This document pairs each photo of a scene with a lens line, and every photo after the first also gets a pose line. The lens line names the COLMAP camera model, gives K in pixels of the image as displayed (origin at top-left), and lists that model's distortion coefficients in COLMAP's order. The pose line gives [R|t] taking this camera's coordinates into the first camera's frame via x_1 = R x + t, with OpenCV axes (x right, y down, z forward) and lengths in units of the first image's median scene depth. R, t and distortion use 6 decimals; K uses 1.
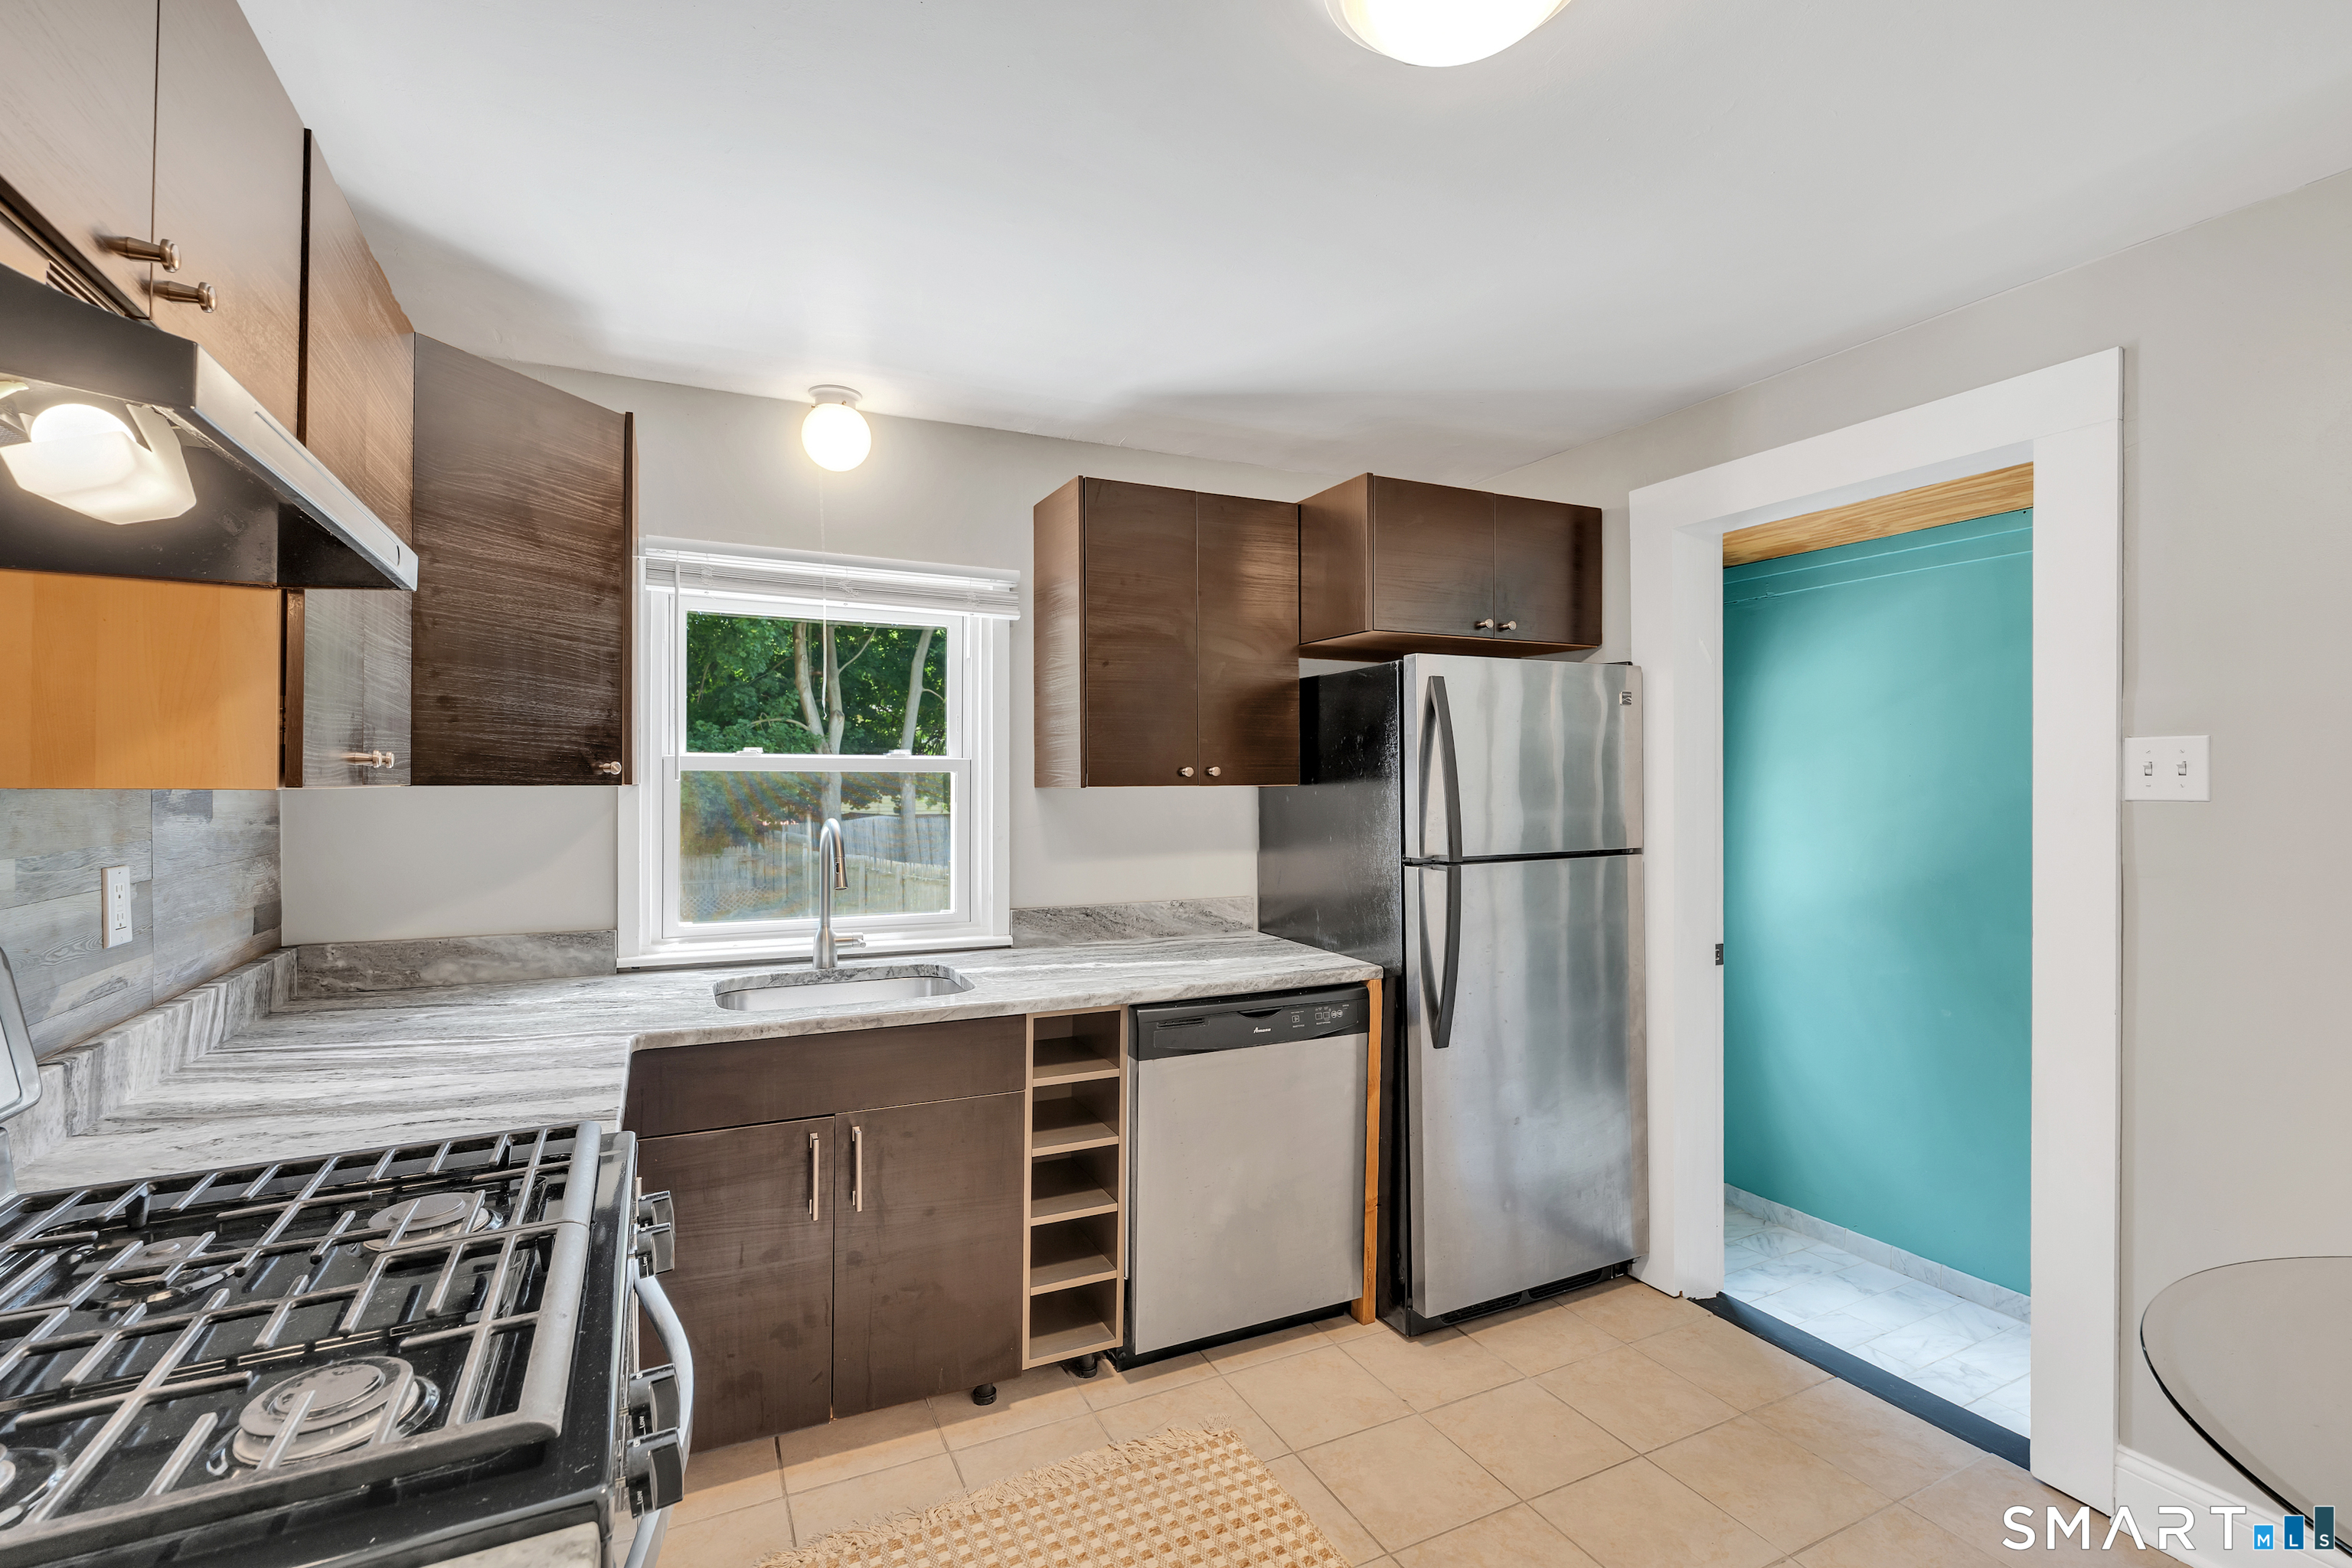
lens RADIAL K [[1062.2, 0, 1176.0], [0, 1062.2, 784.0], [0, 0, 1]] dist [0.002432, 0.000593]
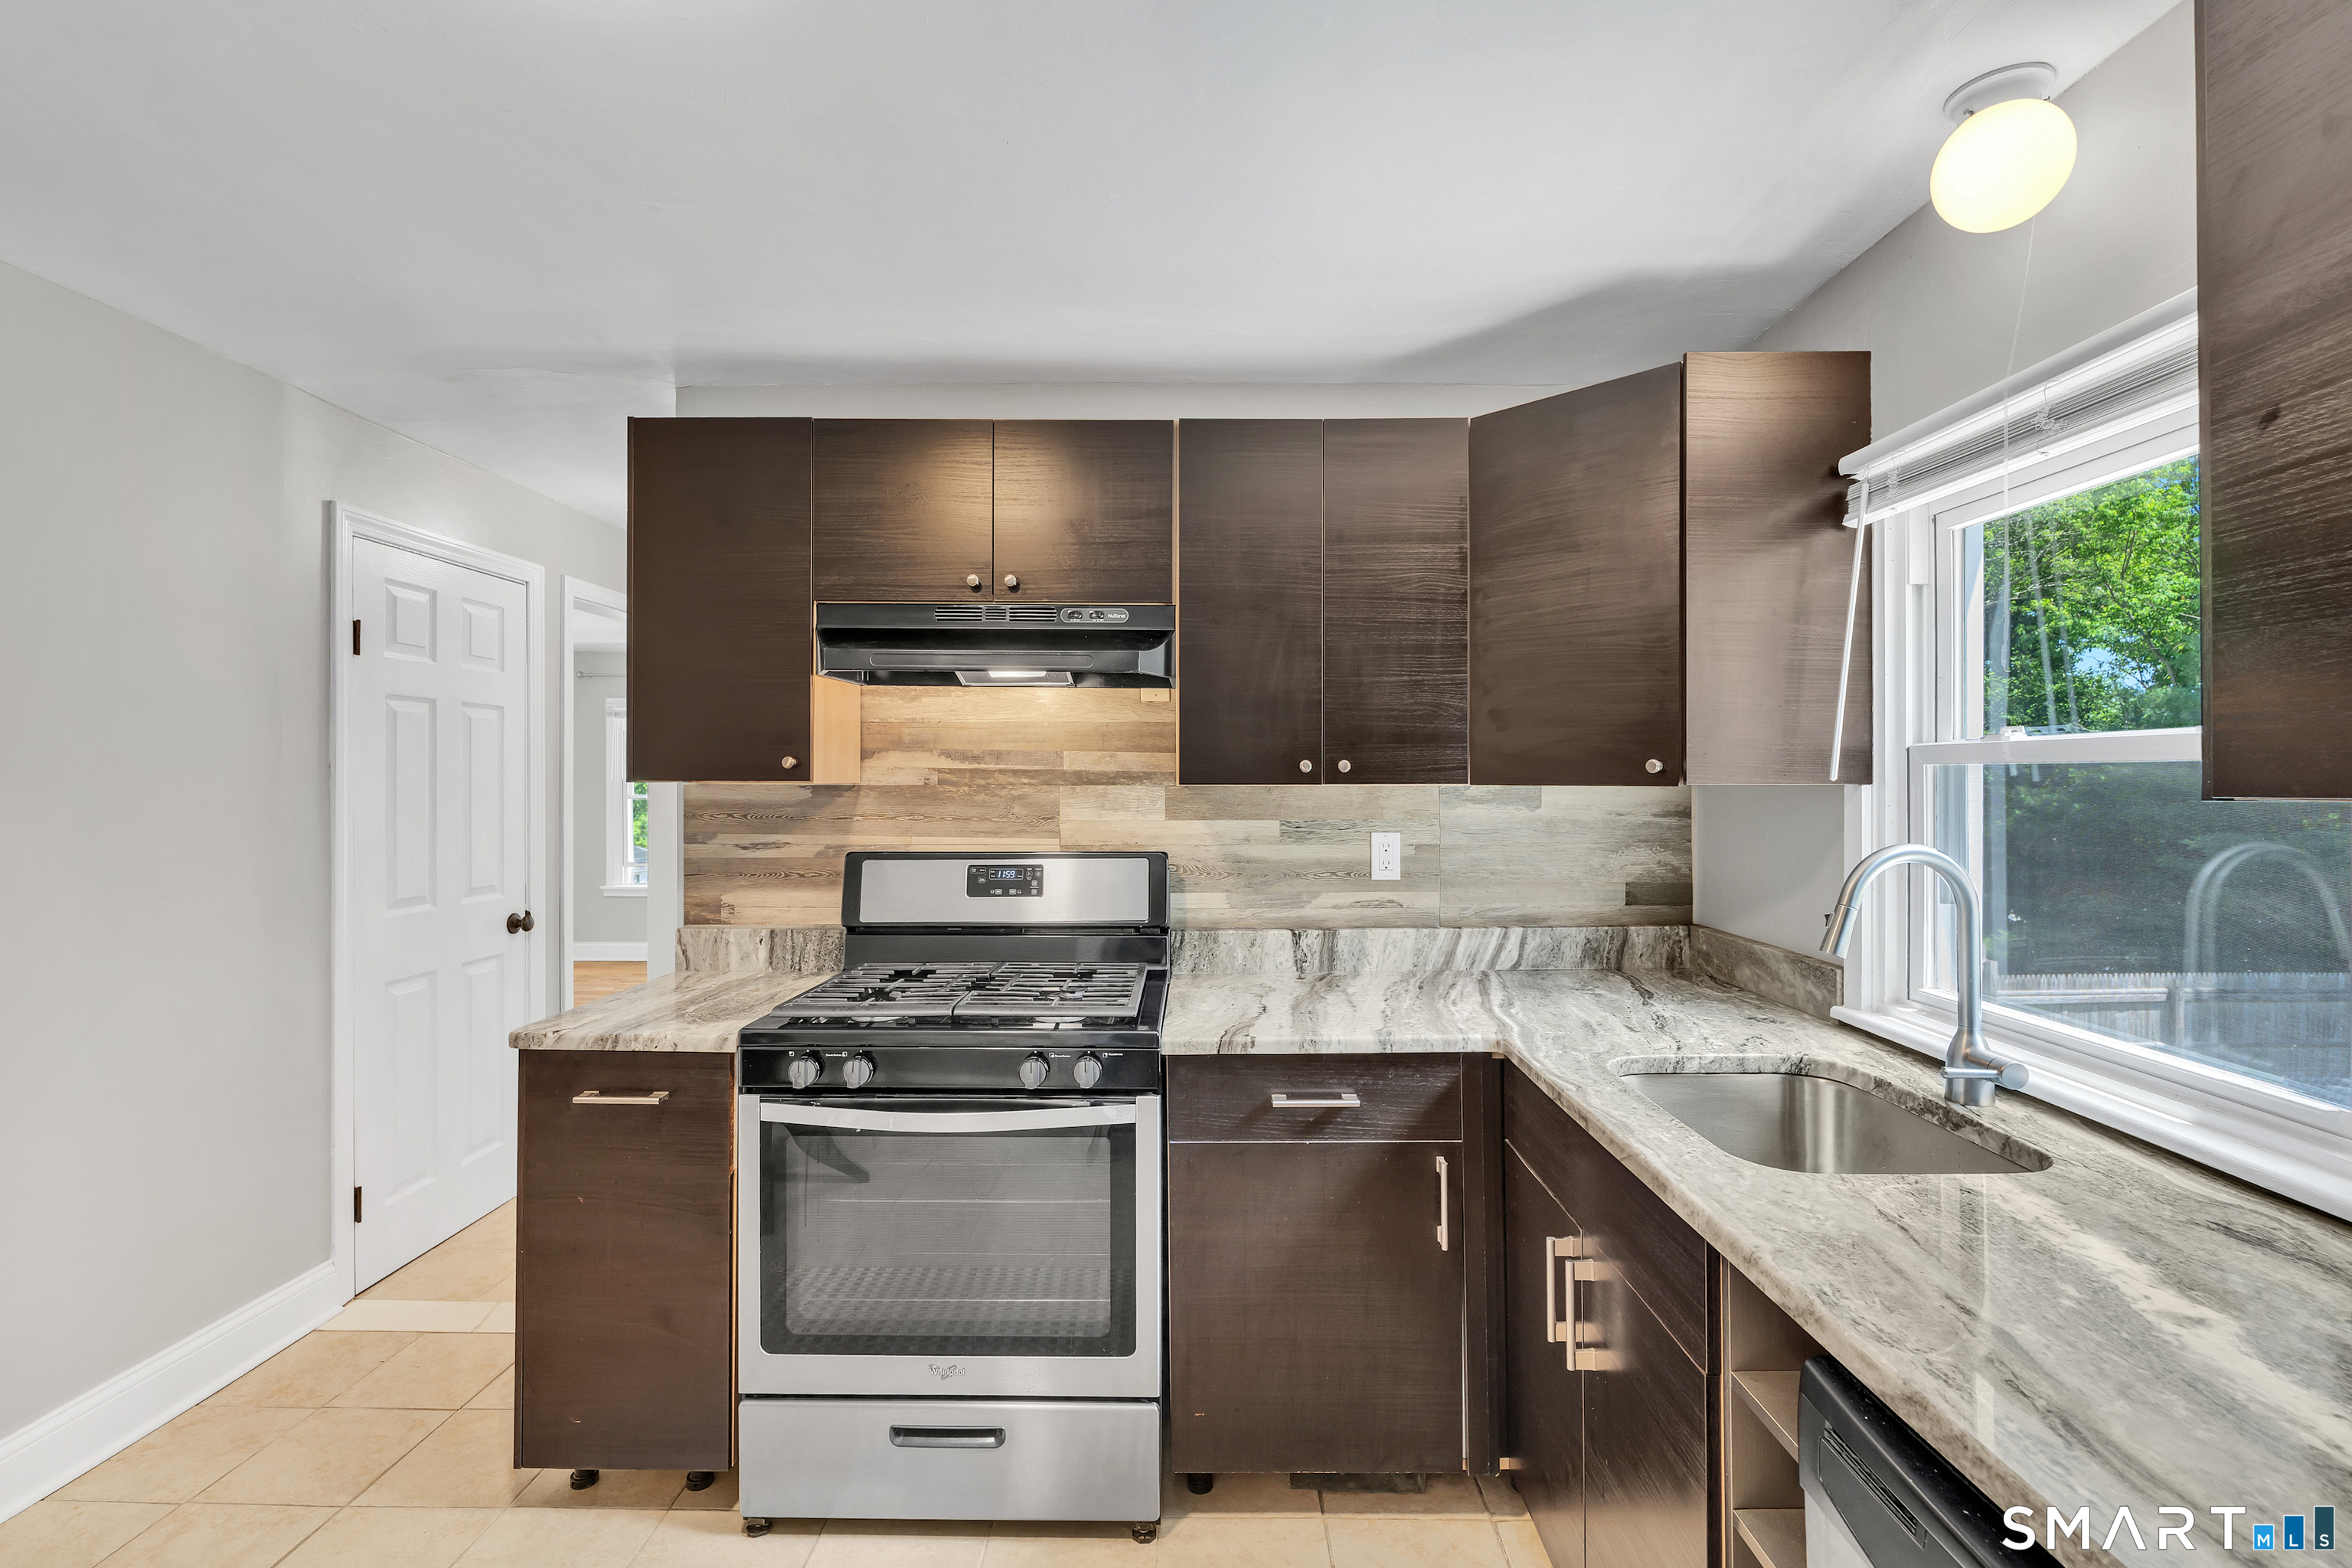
lens RADIAL K [[1062.2, 0, 1176.0], [0, 1062.2, 784.0], [0, 0, 1]] dist [0.002432, 0.000593]
pose [[-0.451244, 0.003747, -0.892393, 0.408445], [-0.001078, 0.999988, 0.004743, -0.004031], [0.892400, 0.003102, -0.451234, 0.931352]]
